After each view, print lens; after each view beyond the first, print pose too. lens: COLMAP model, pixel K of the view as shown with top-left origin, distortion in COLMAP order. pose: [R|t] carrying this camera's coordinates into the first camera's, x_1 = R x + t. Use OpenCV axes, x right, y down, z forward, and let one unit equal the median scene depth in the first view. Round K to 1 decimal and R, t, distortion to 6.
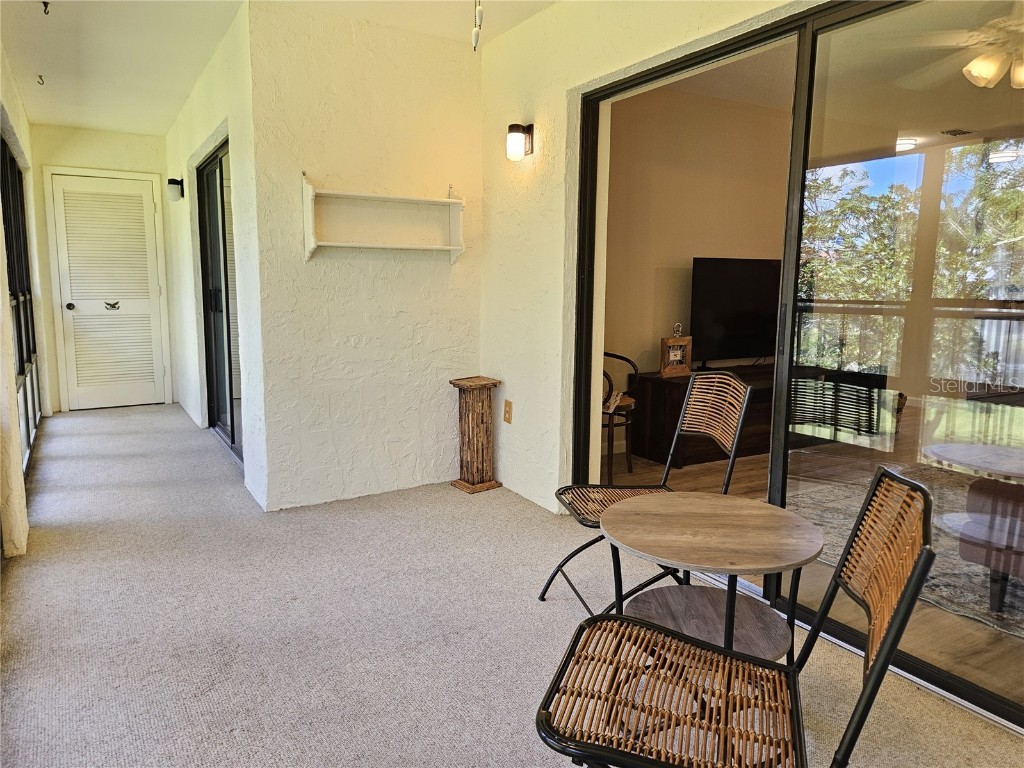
lens RADIAL K [[685.7, 0, 515.2], [0, 685.7, 382.2], [0, 0, 1]] dist [0.067992, -0.054860]
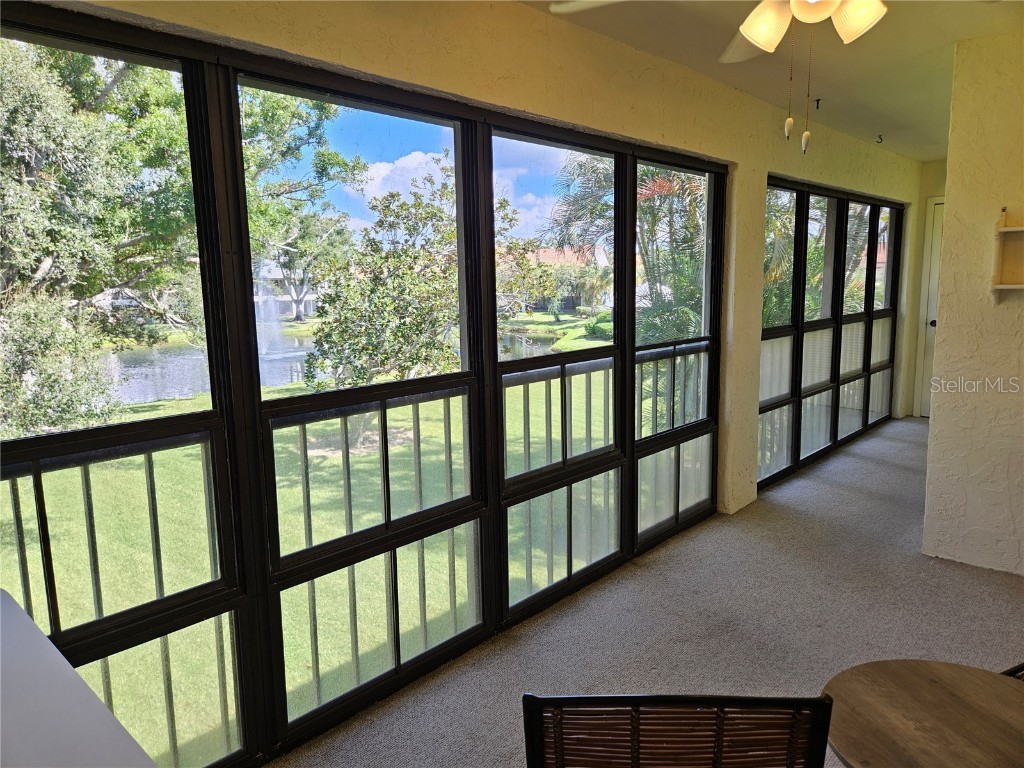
lens RADIAL K [[695.4, 0, 514.8], [0, 695.4, 397.3], [0, 0, 1]] dist [-0.073770, 0.001192]
pose [[0.262787, 0.155103, -0.952306, 0.394278], [-0.119851, 0.984598, 0.127290, -0.092153], [0.957381, 0.080684, 0.277328, 0.162894]]
